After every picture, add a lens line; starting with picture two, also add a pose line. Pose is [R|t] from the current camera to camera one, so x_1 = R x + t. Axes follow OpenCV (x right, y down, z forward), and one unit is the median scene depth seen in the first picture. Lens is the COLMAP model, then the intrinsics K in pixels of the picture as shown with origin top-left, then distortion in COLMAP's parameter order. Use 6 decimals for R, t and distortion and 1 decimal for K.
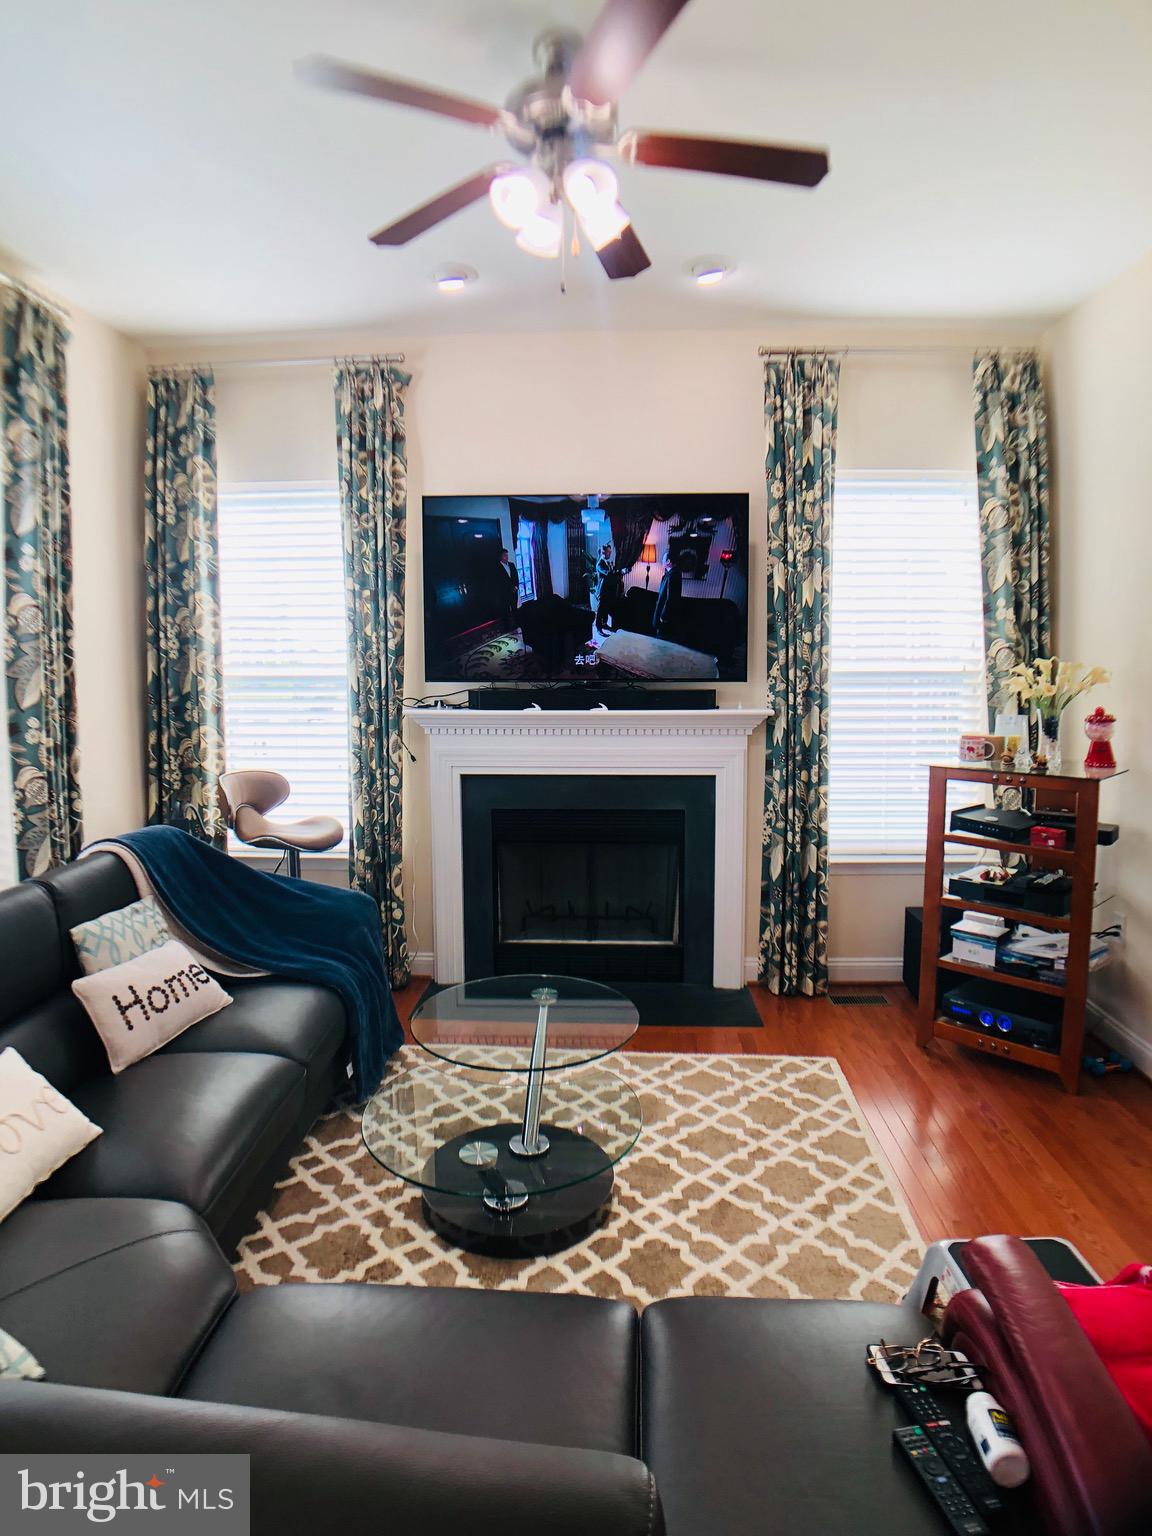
lens RADIAL K [[886.6, 0, 576.3], [0, 886.6, 733.4], [0, 0, 1]] dist [-0.118311, 0.042041]
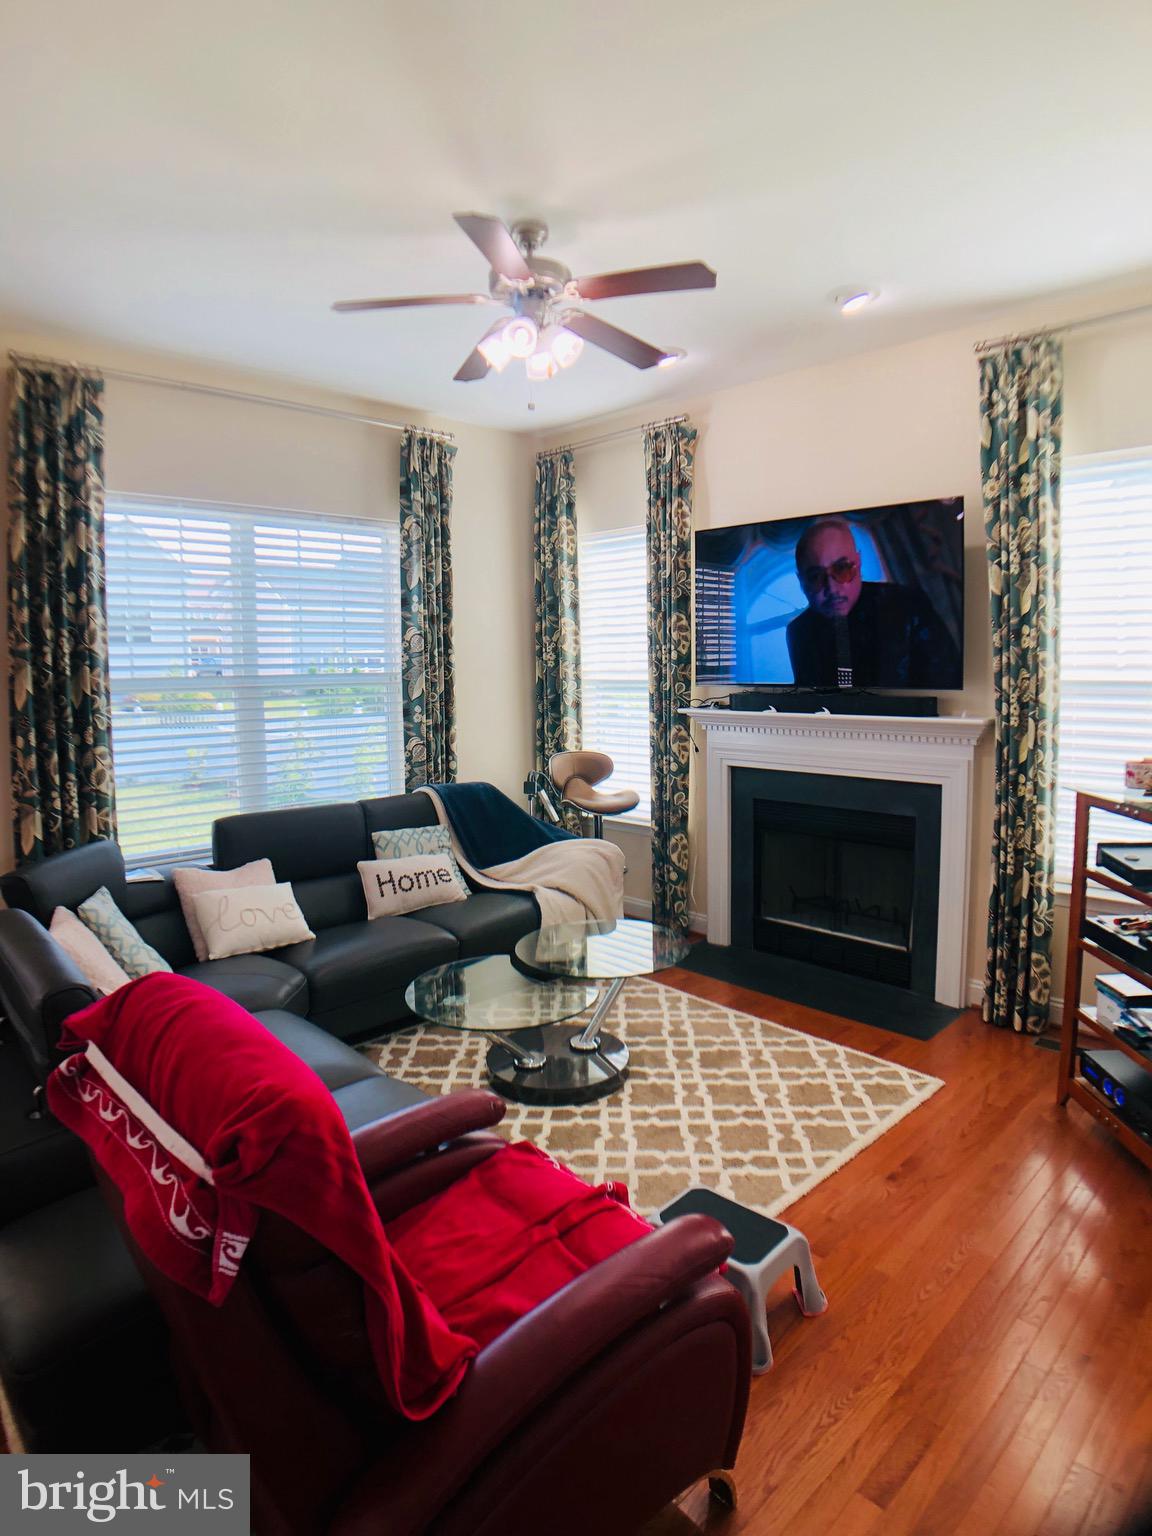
lens RADIAL K [[847.0, 0, 526.0], [0, 847.0, 737.1], [0, 0, 1]] dist [-0.049680, -0.059485]
pose [[0.719234, 0.051051, -0.692890, 0.483378], [-0.047075, 0.998586, 0.024710, -0.007248], [0.693172, 0.014846, 0.720620, 0.009535]]
